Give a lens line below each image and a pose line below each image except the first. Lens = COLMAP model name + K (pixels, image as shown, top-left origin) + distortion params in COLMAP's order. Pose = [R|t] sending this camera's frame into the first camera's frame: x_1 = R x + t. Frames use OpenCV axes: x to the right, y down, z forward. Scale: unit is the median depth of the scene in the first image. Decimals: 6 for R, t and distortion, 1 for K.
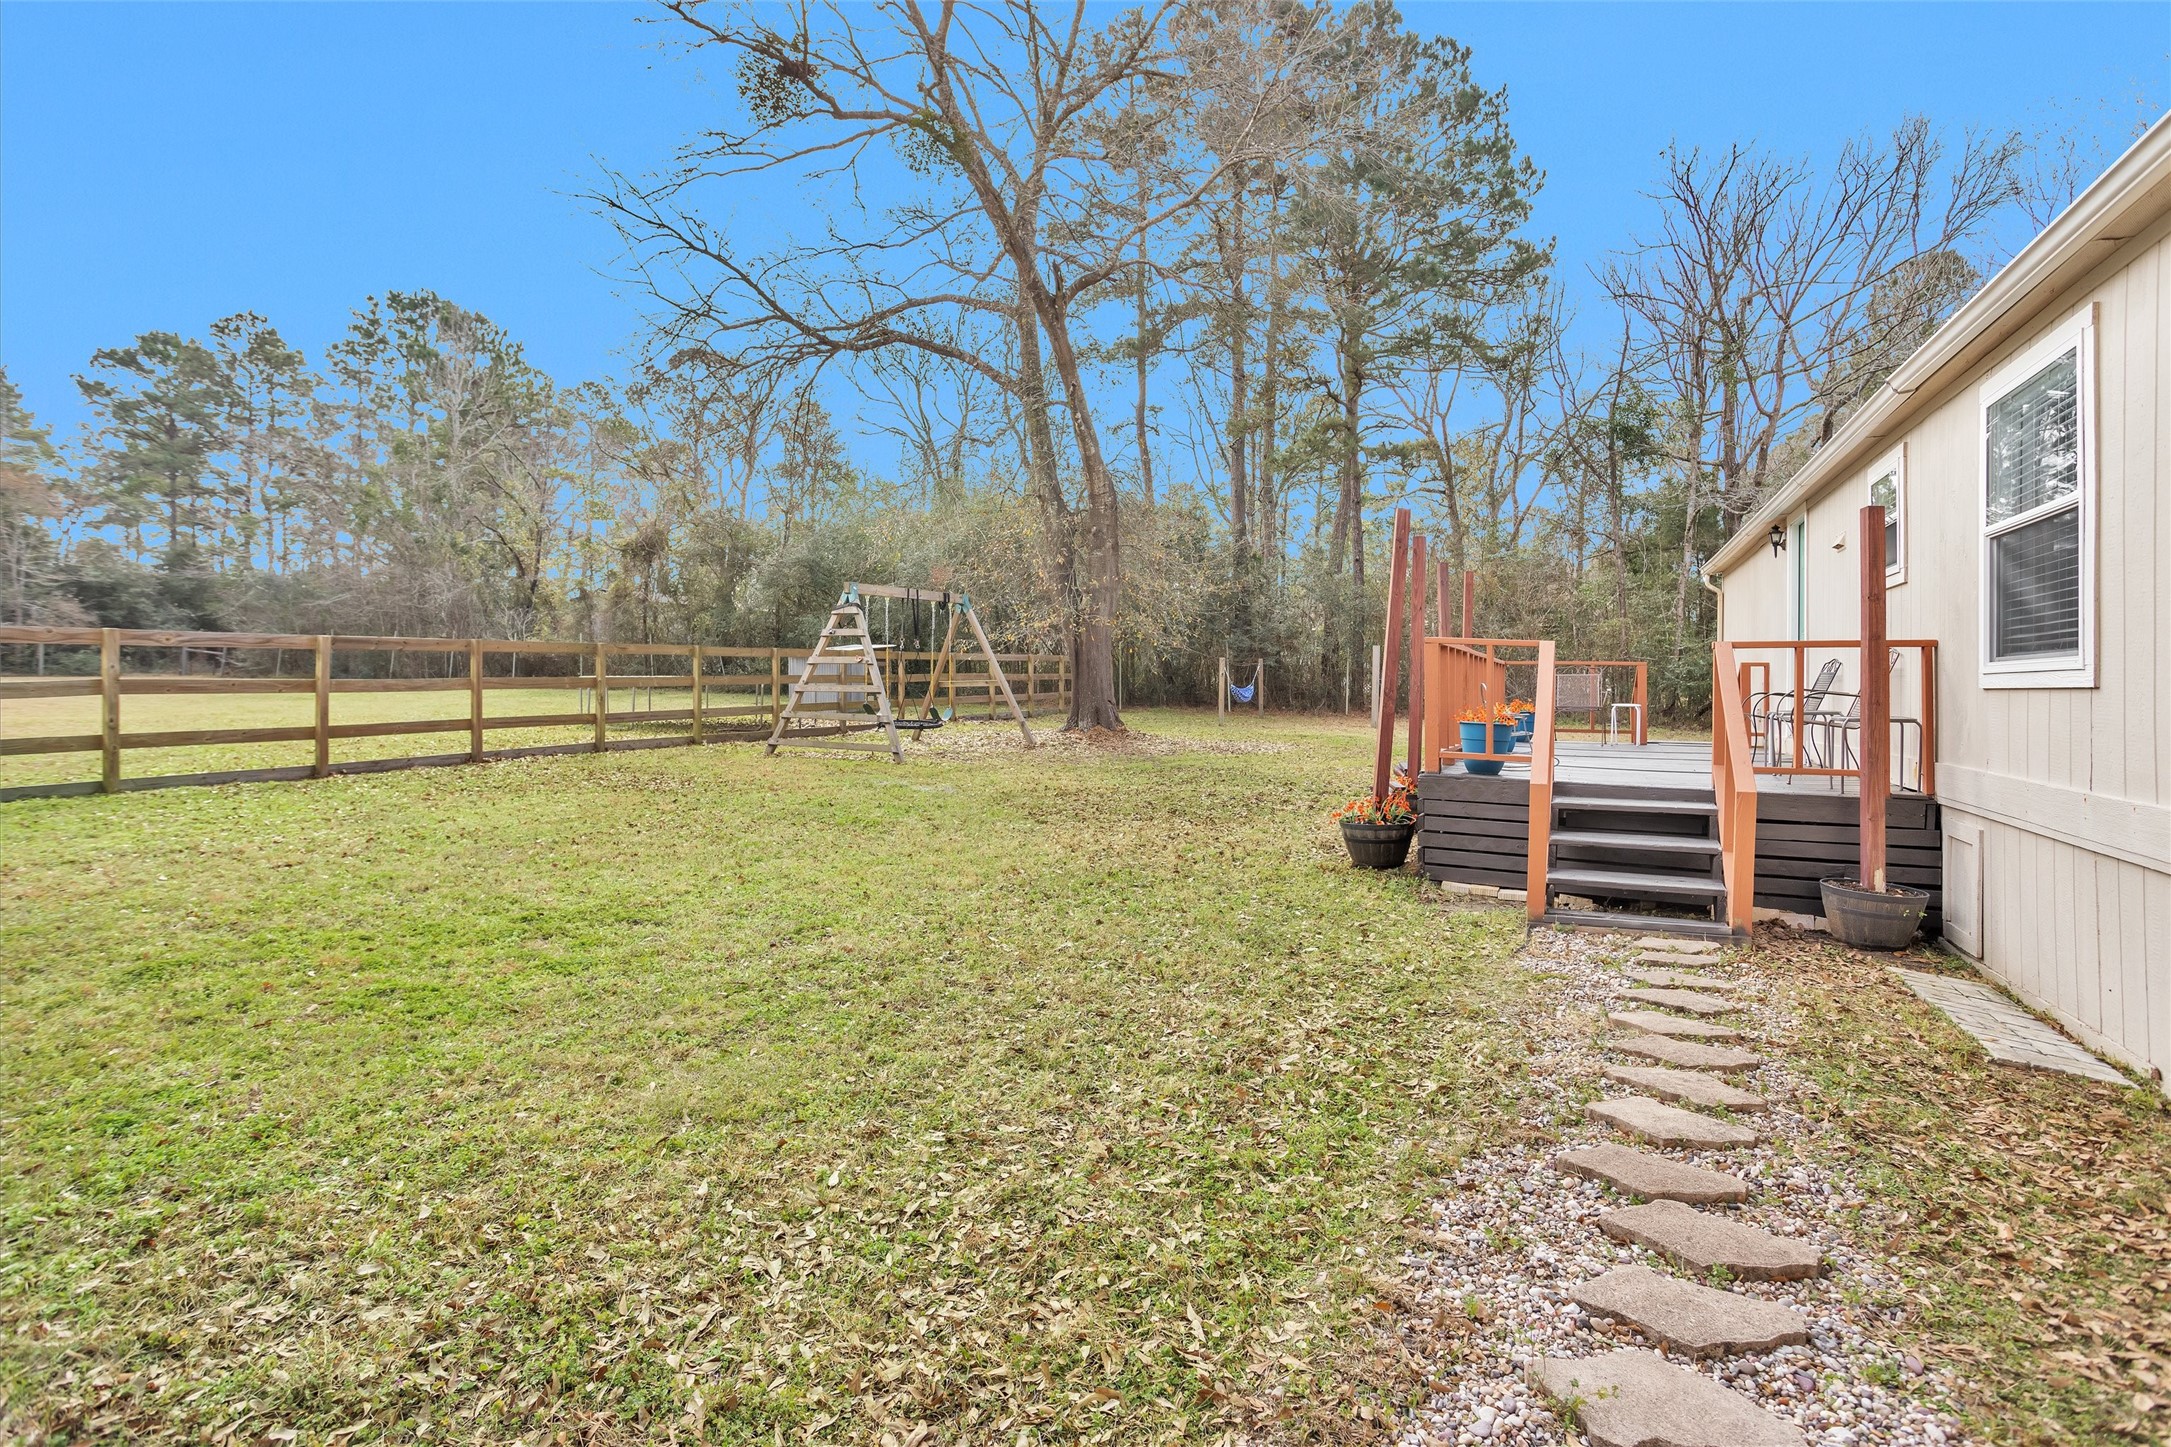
lens RADIAL K [[1128.7, 0, 1071.0], [0, 1128.7, 681.2], [0, 0, 1]] dist [-0.020340, 0.000408]
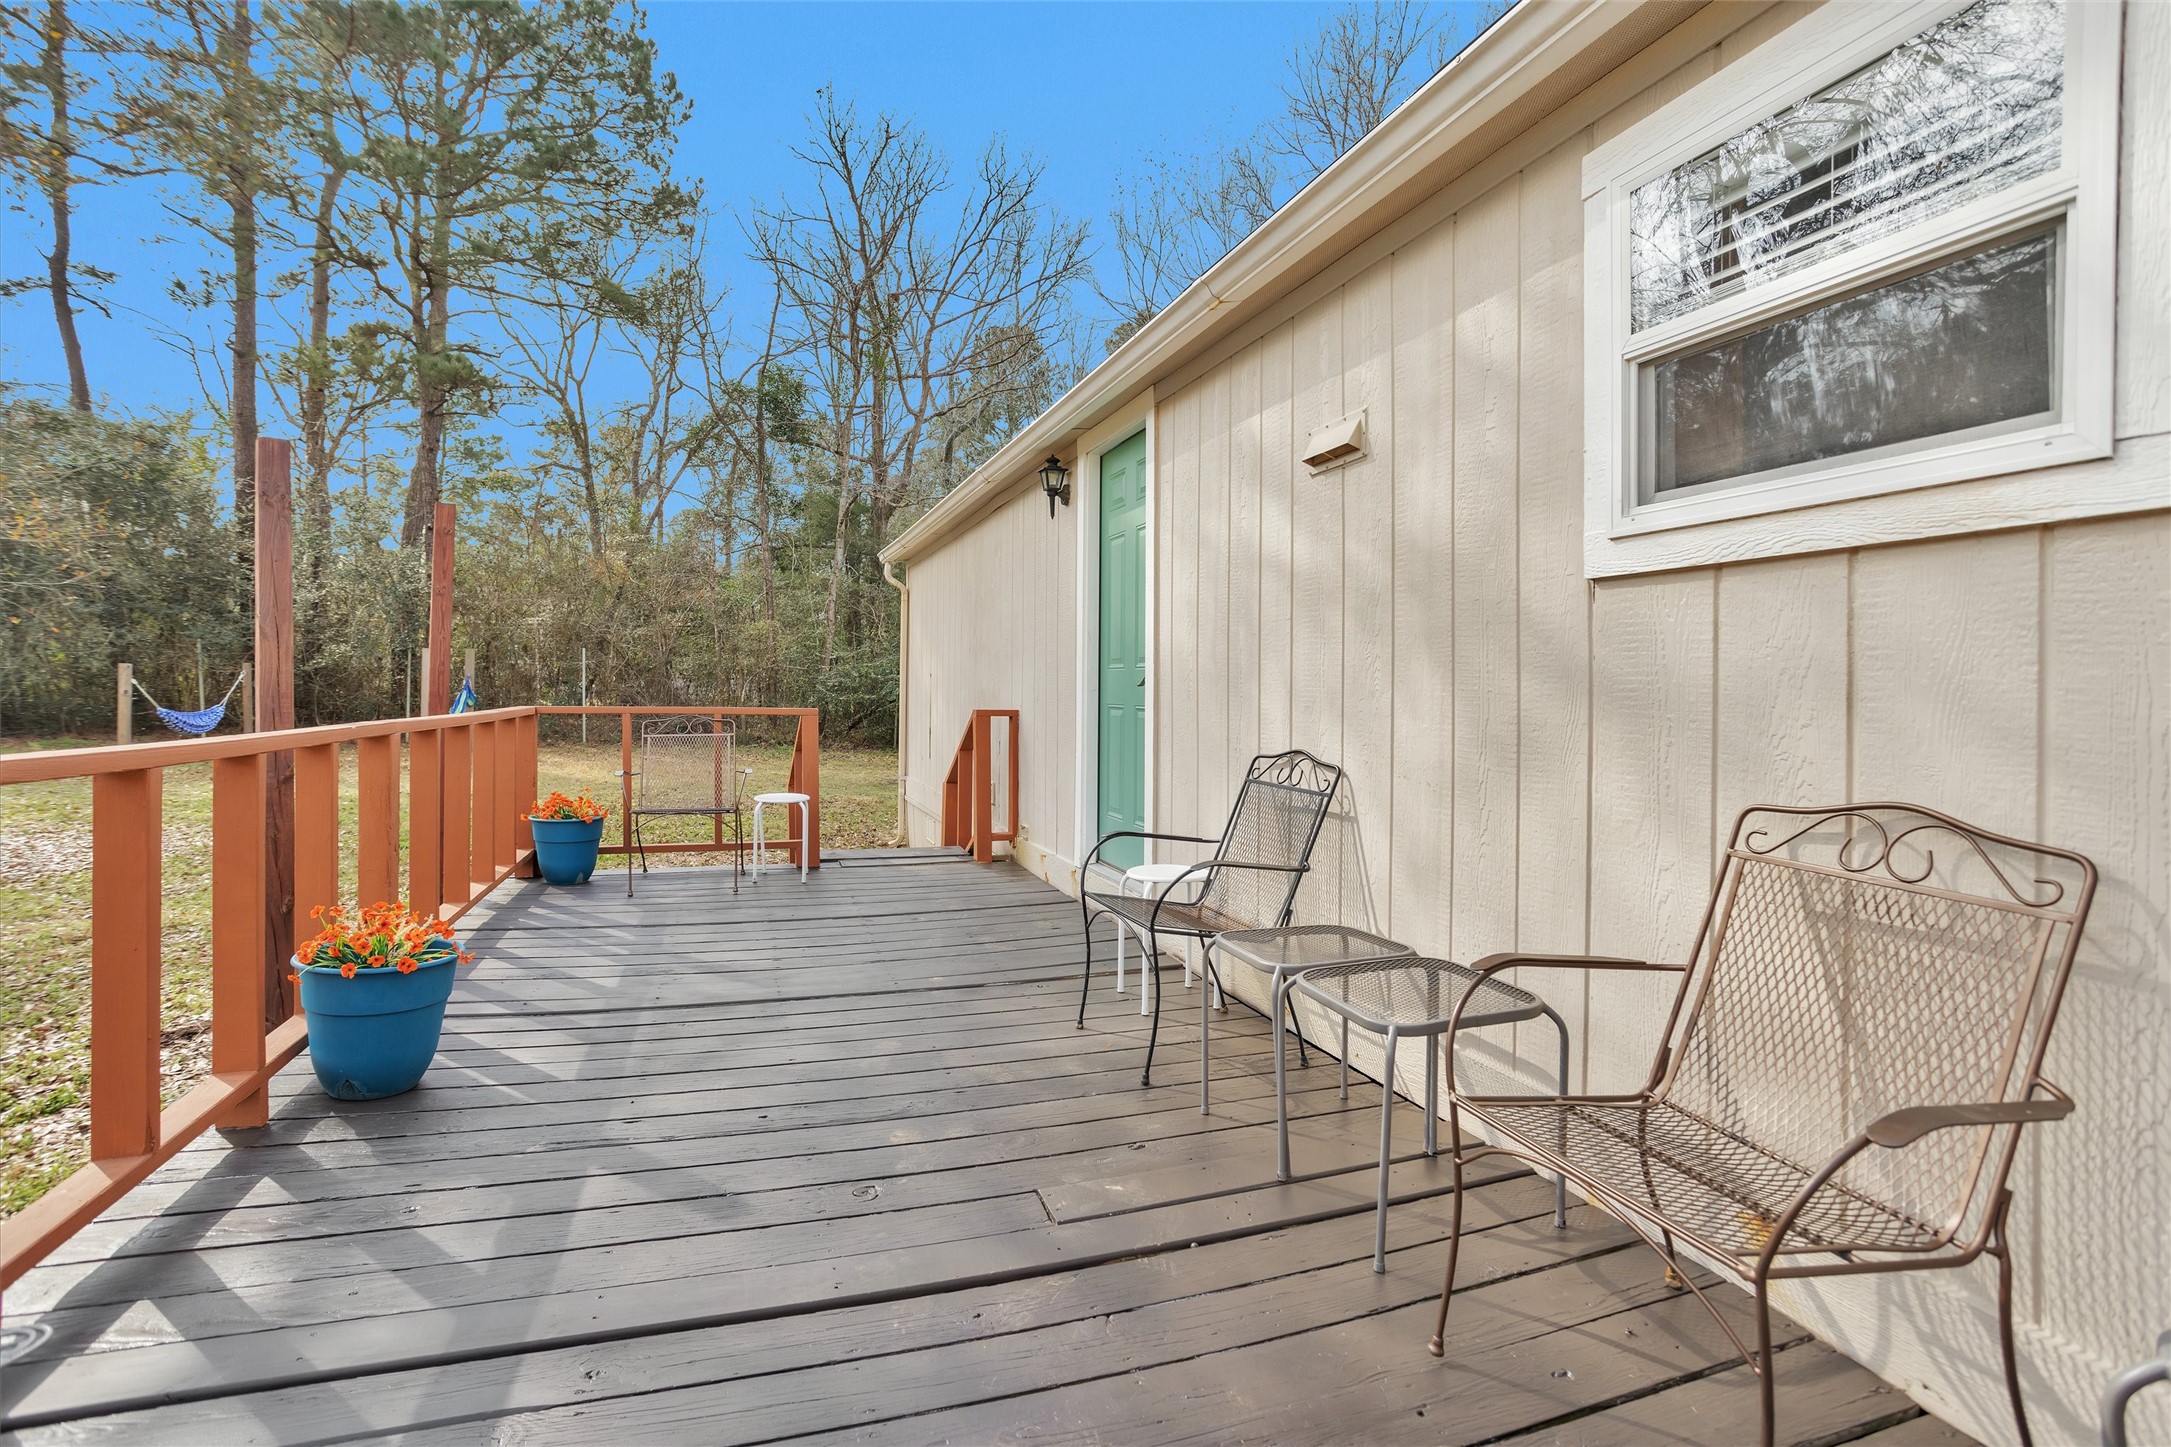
lens RADIAL K [[1128.7, 0, 1071.0], [0, 1128.7, 681.2], [0, 0, 1]] dist [-0.020340, 0.000408]
pose [[0.751653, 0.005330, 0.659538, 0.082149], [-0.006581, 0.999978, -0.000582, -0.009557], [-0.659526, -0.003903, 0.751671, 0.170370]]
